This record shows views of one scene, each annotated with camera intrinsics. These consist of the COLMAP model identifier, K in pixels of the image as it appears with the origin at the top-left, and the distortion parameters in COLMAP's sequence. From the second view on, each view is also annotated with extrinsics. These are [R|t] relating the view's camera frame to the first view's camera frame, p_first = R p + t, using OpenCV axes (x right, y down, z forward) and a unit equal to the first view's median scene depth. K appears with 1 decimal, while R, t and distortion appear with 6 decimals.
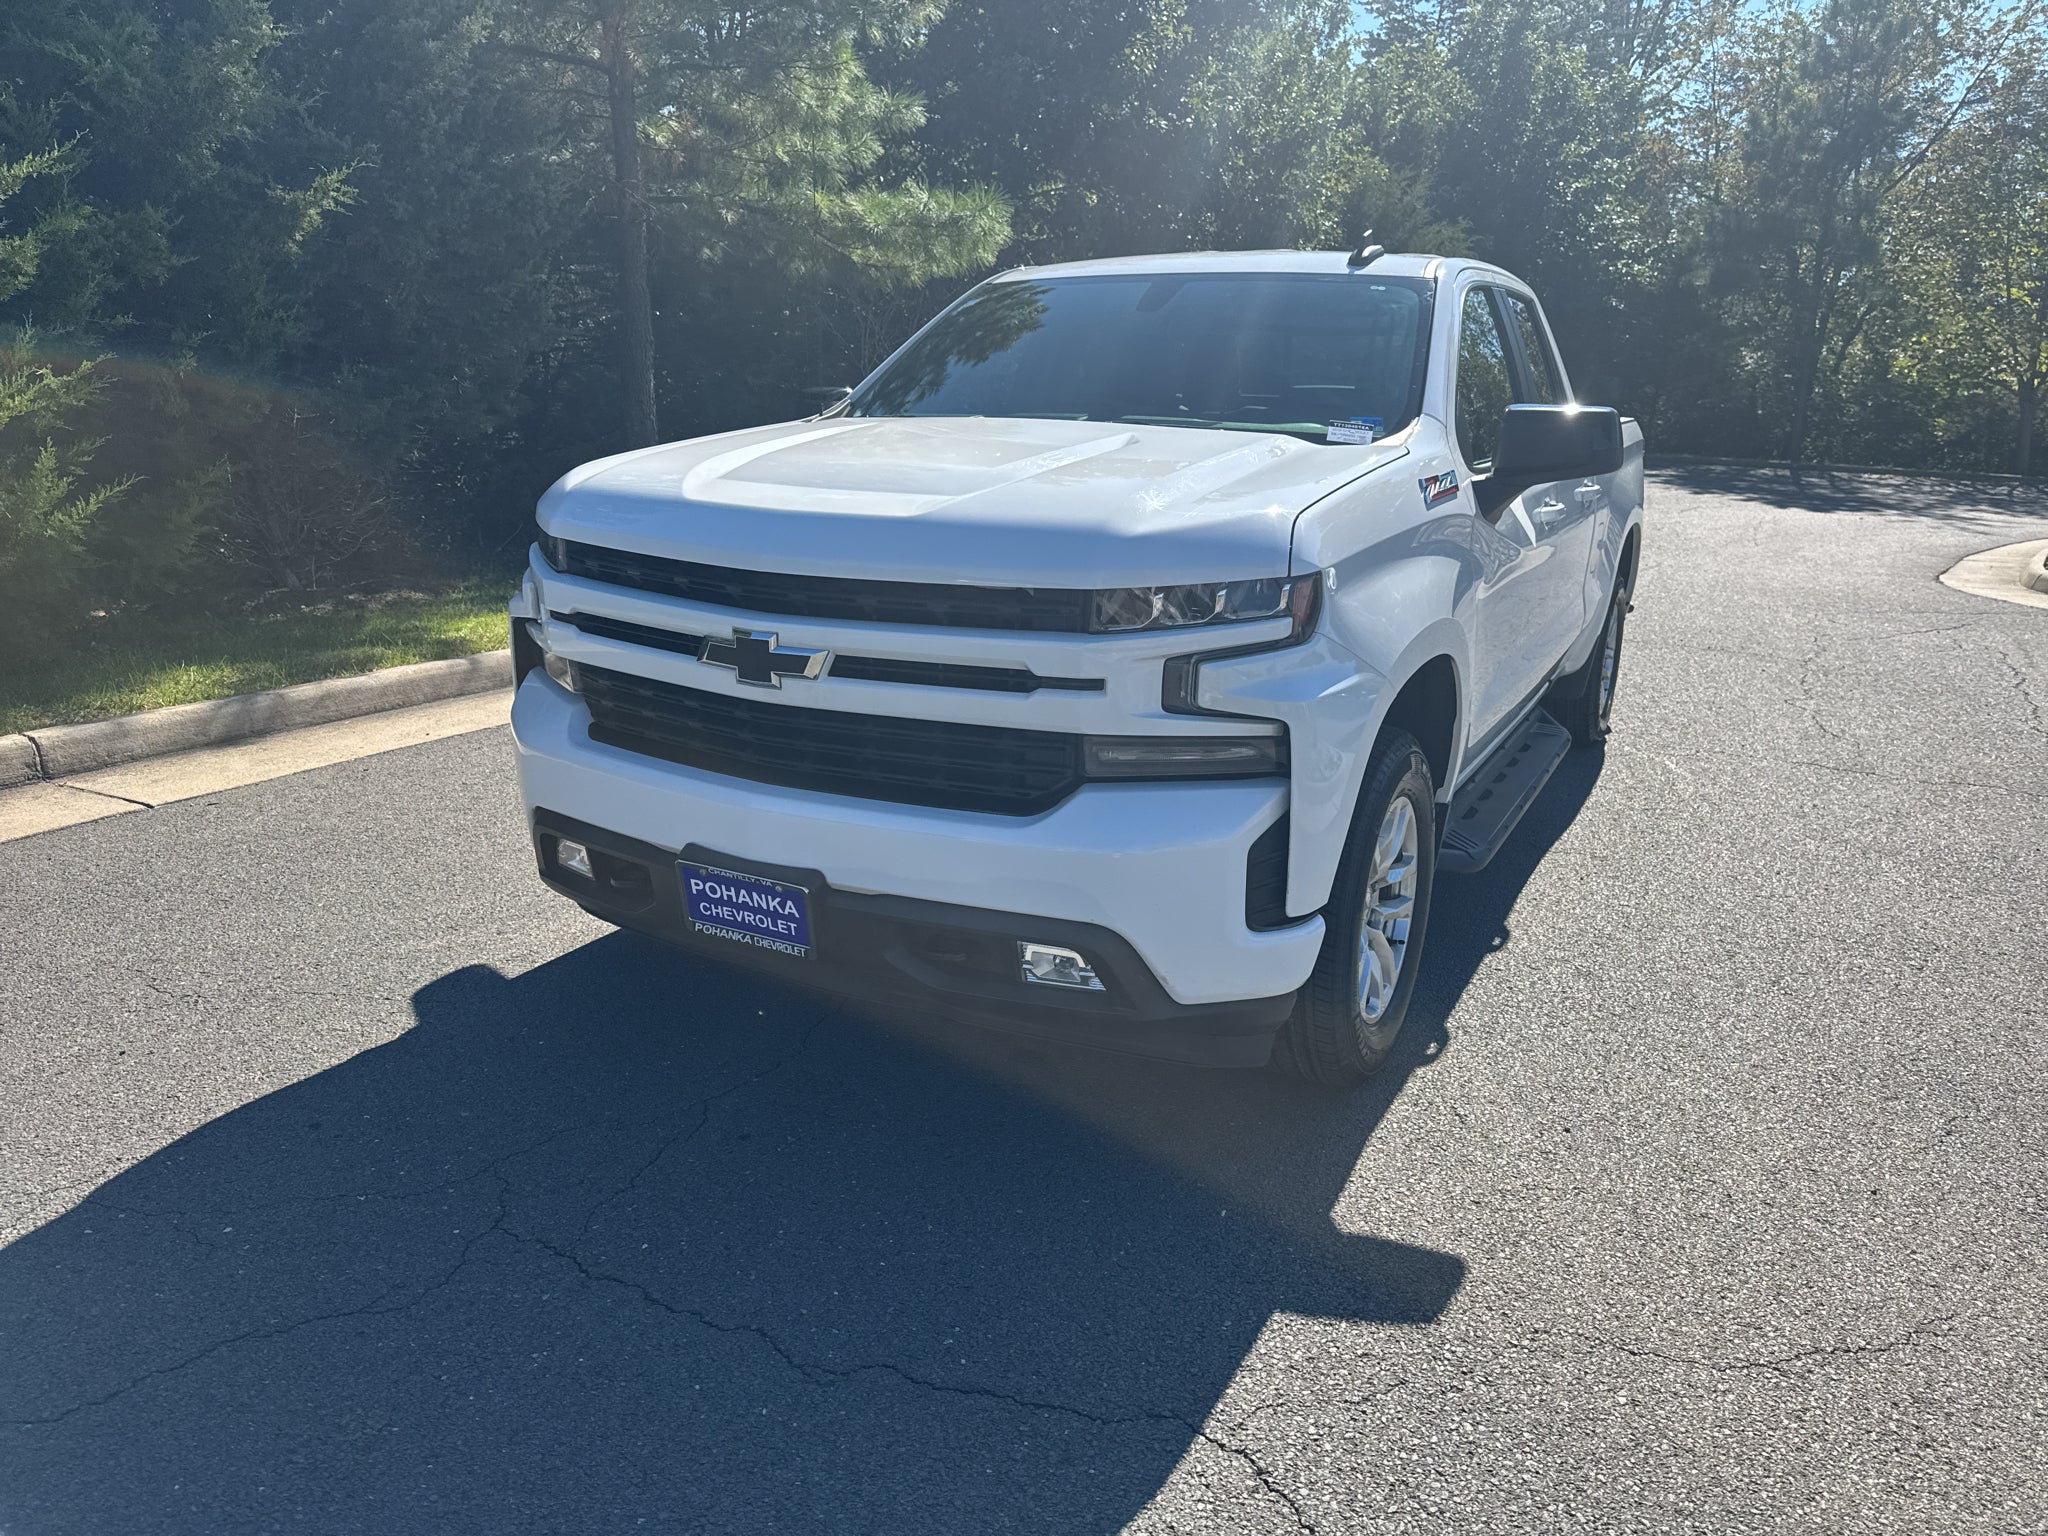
lens RADIAL K [[1414.9, 0, 1033.8], [0, 1414.9, 749.8], [0, 0, 1]] dist [0.142834, -0.135516]
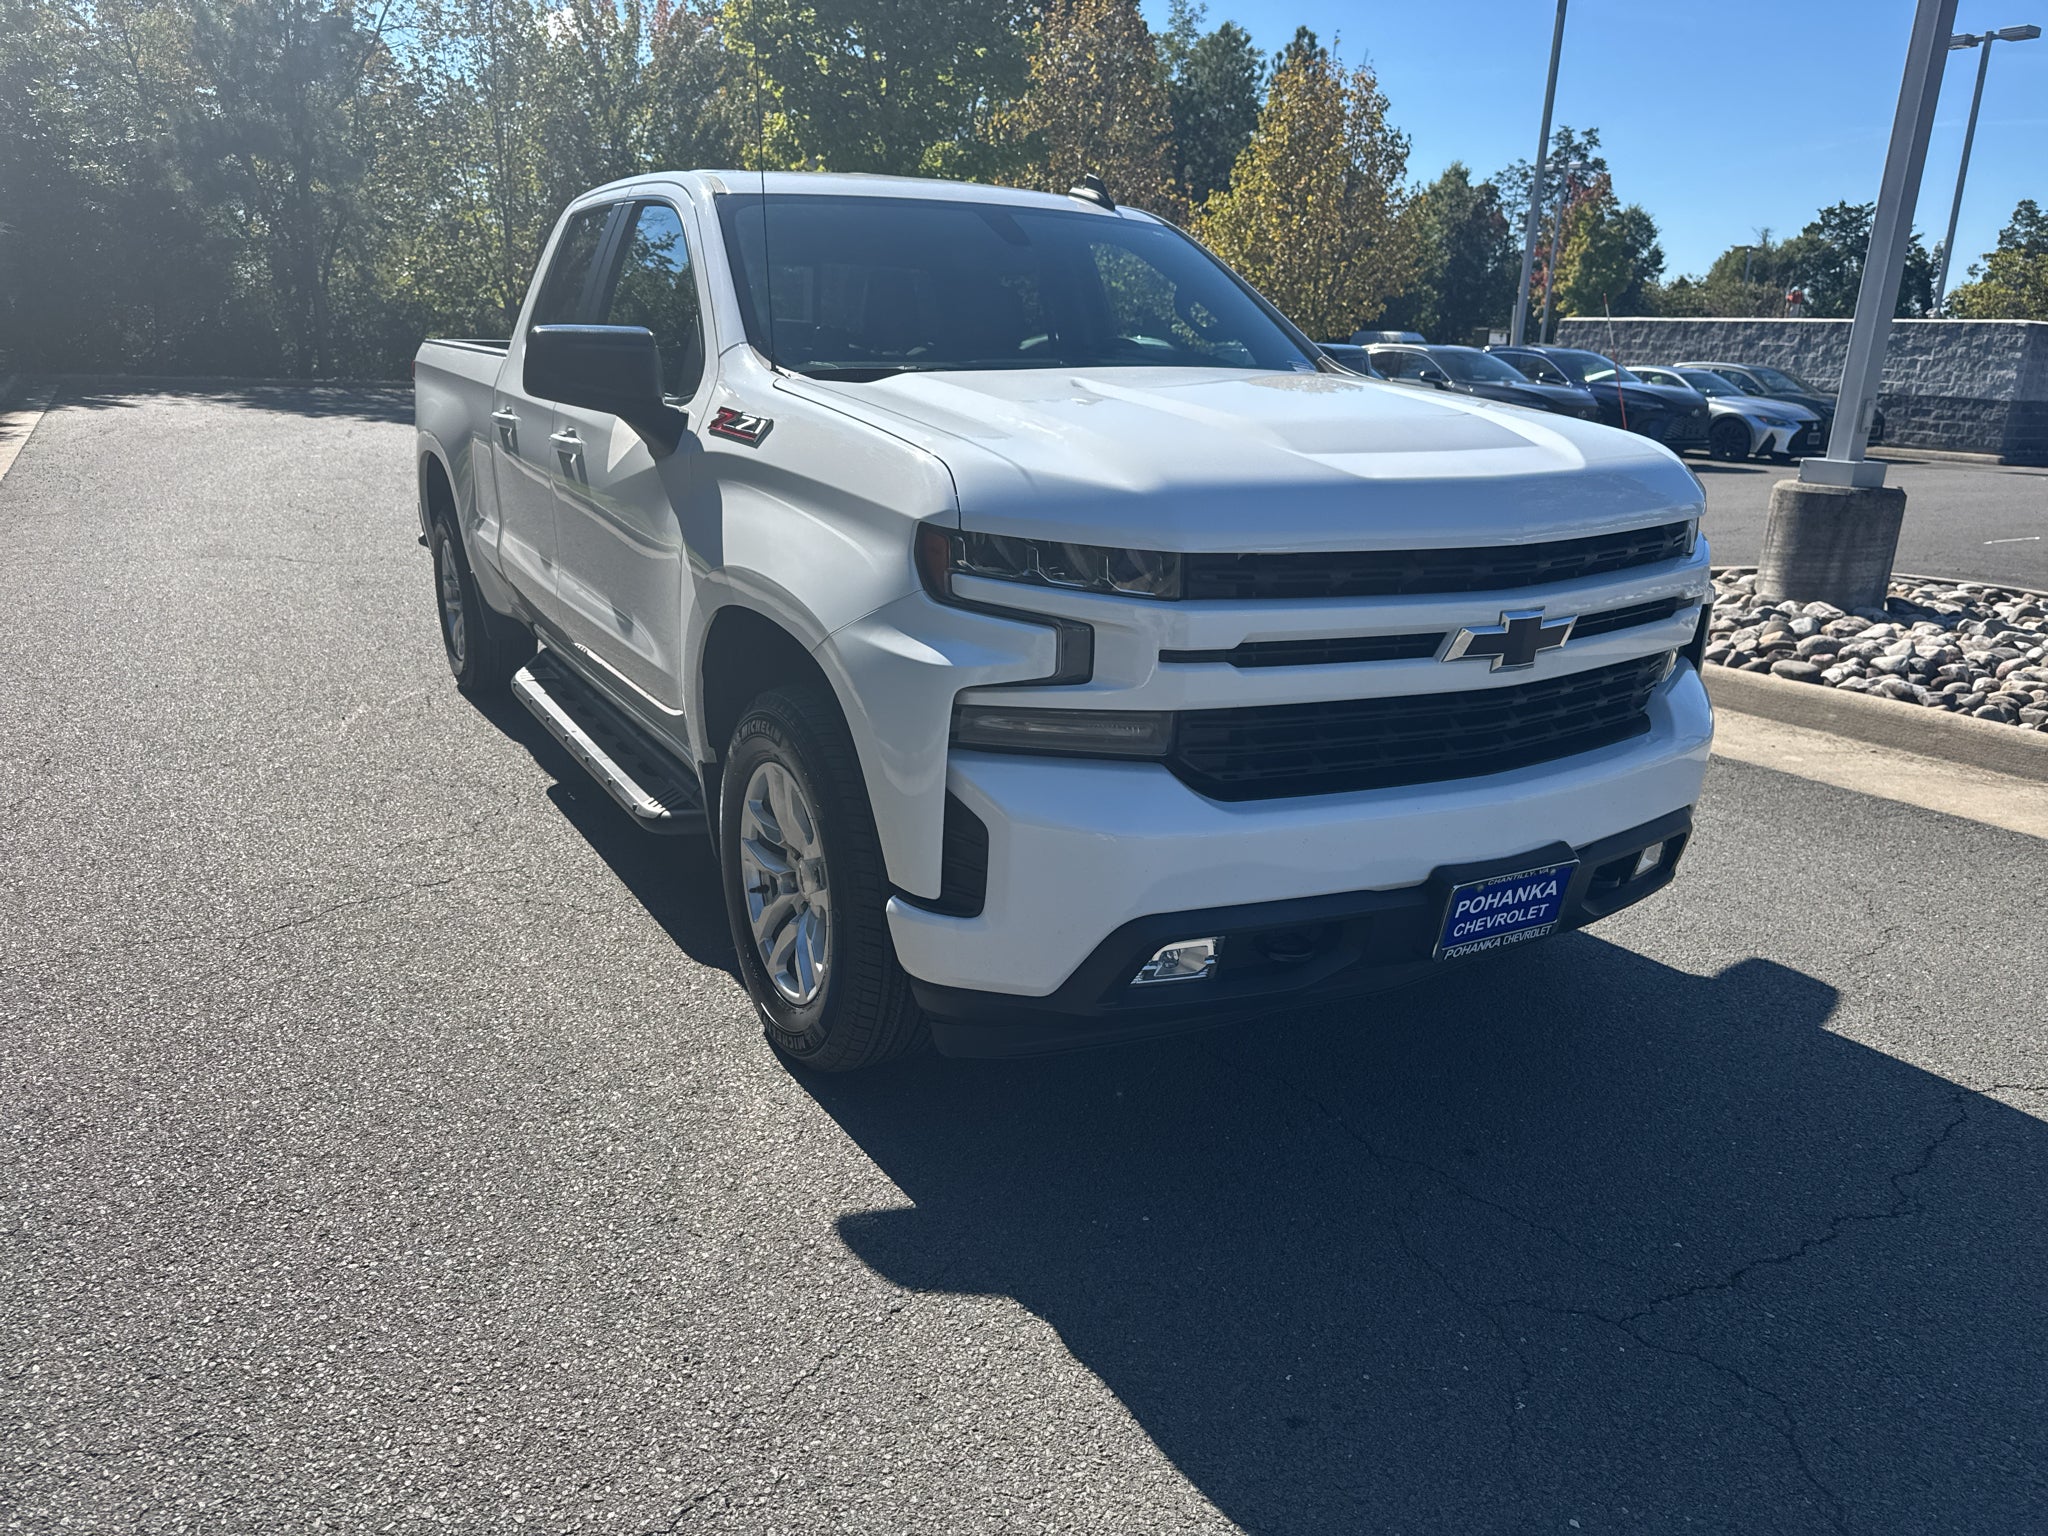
lens RADIAL K [[1464.5, 0, 1024.0], [0, 1464.5, 768.0], [0, 0, 1]] dist [0.021770, -0.016516]
pose [[0.543718, -0.255278, 0.799502, -1.108097], [0.204554, 0.964199, 0.168754, -0.202517], [-0.813958, 0.071786, 0.576471, 0.691516]]
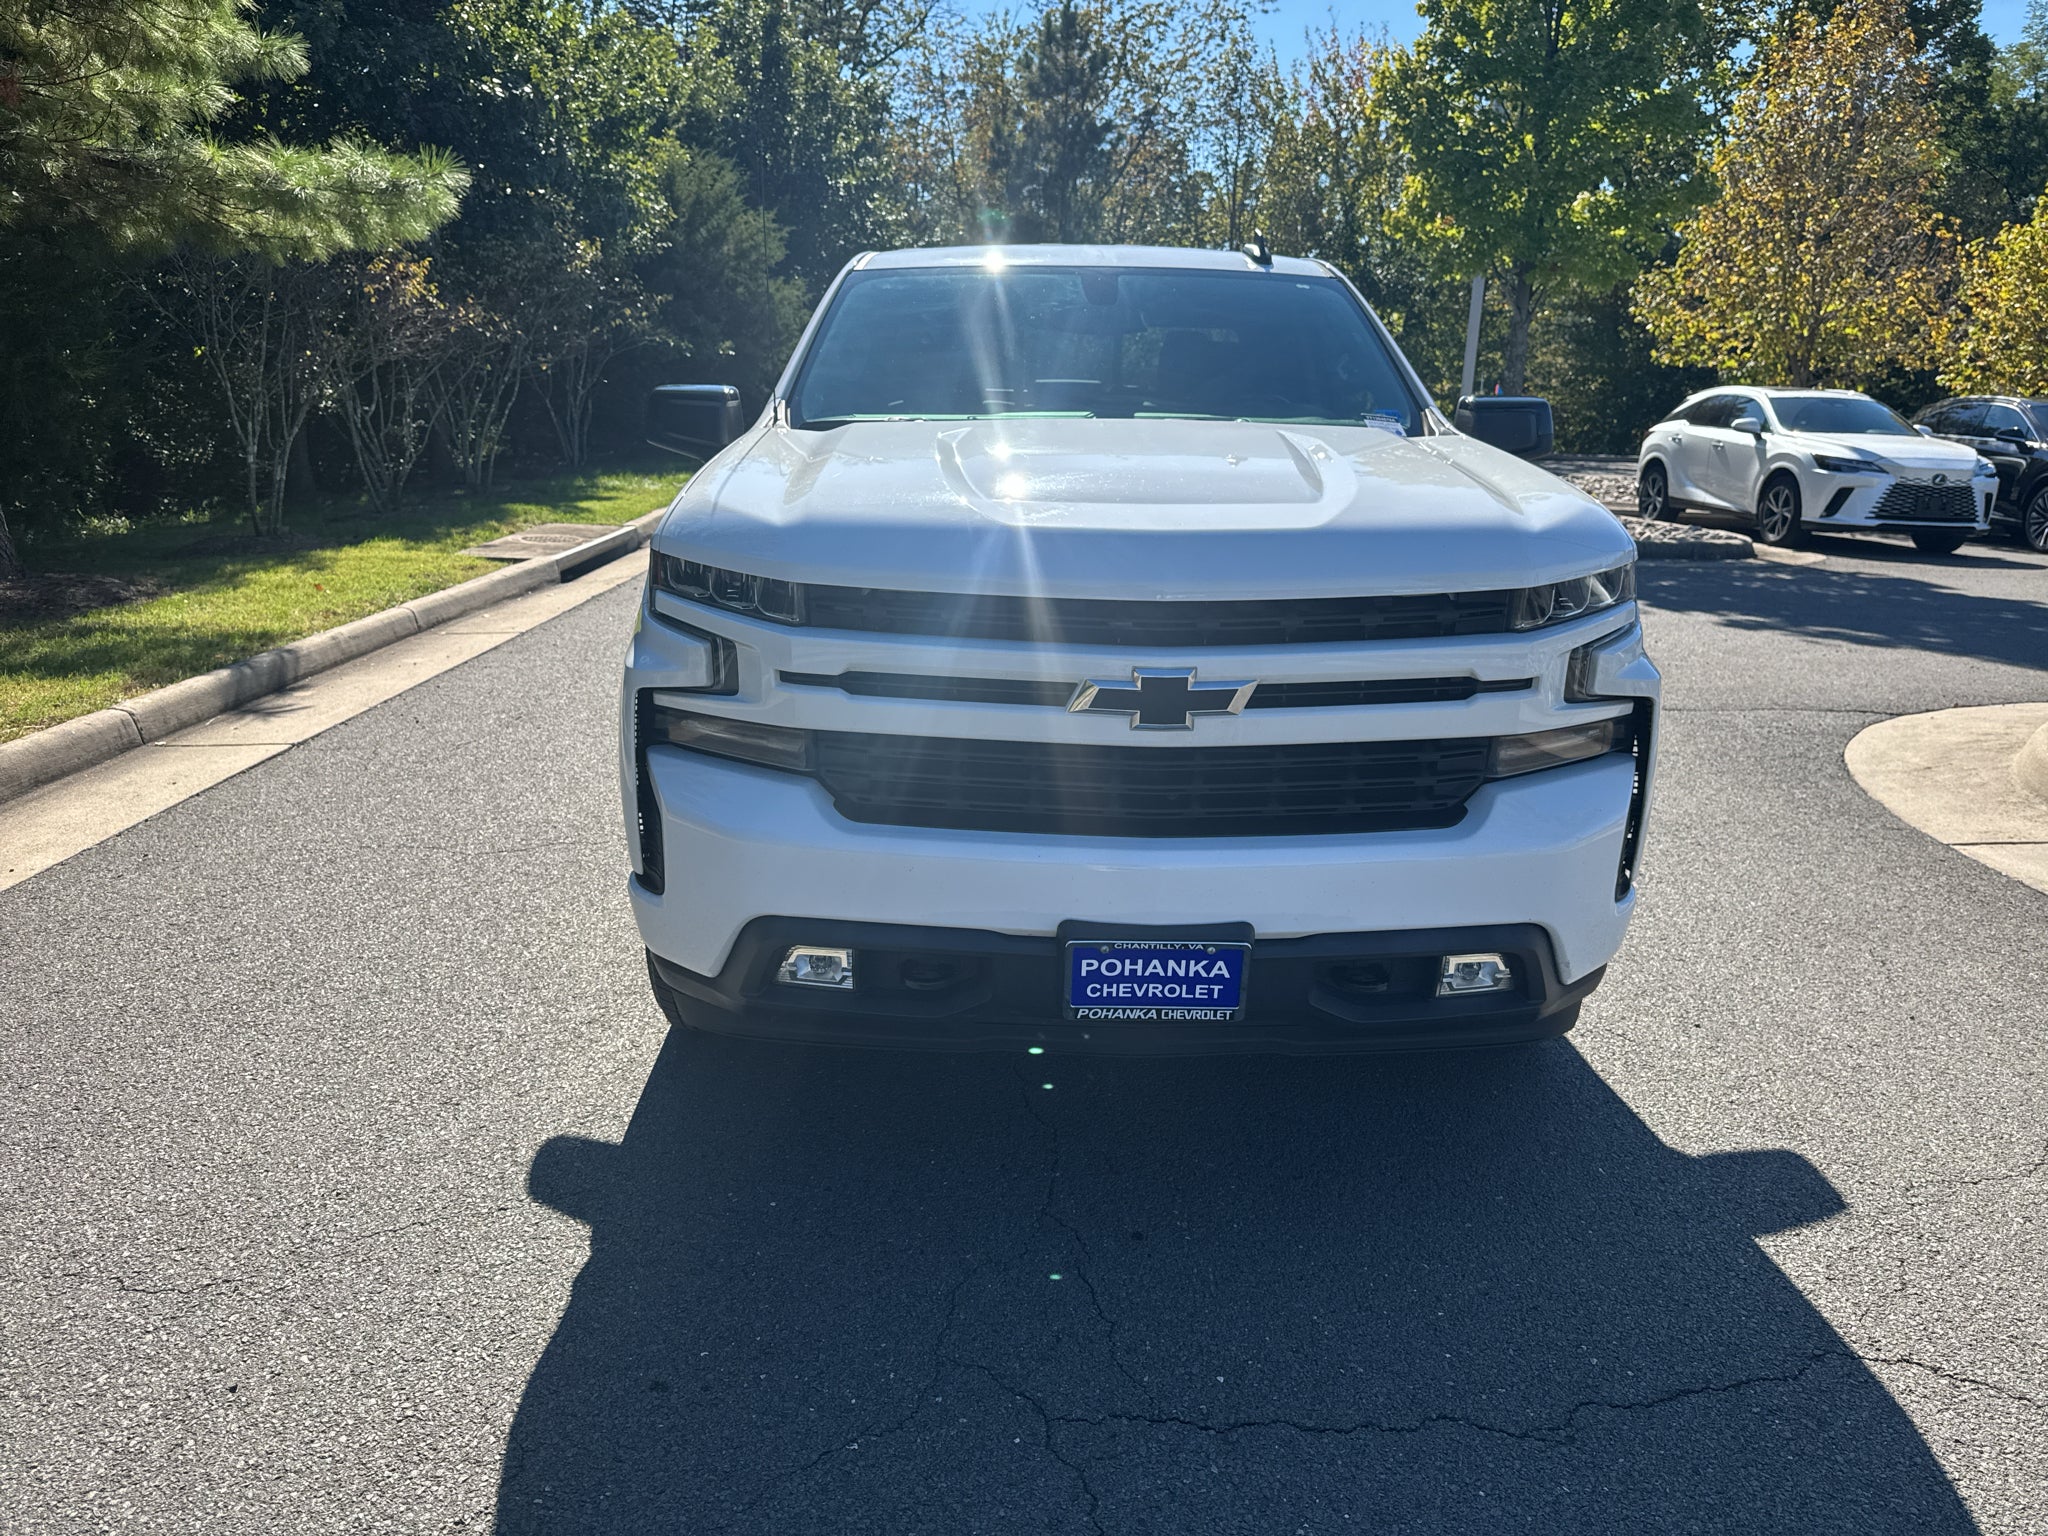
lens RADIAL K [[1464.5, 0, 1024.0], [0, 1464.5, 768.0], [0, 0, 1]] dist [0.021770, -0.016516]
pose [[0.883250, -0.135224, 0.448981, -0.662515], [0.128040, 0.990679, 0.046487, -0.072489], [-0.451082, 0.016428, 0.892331, 0.216790]]
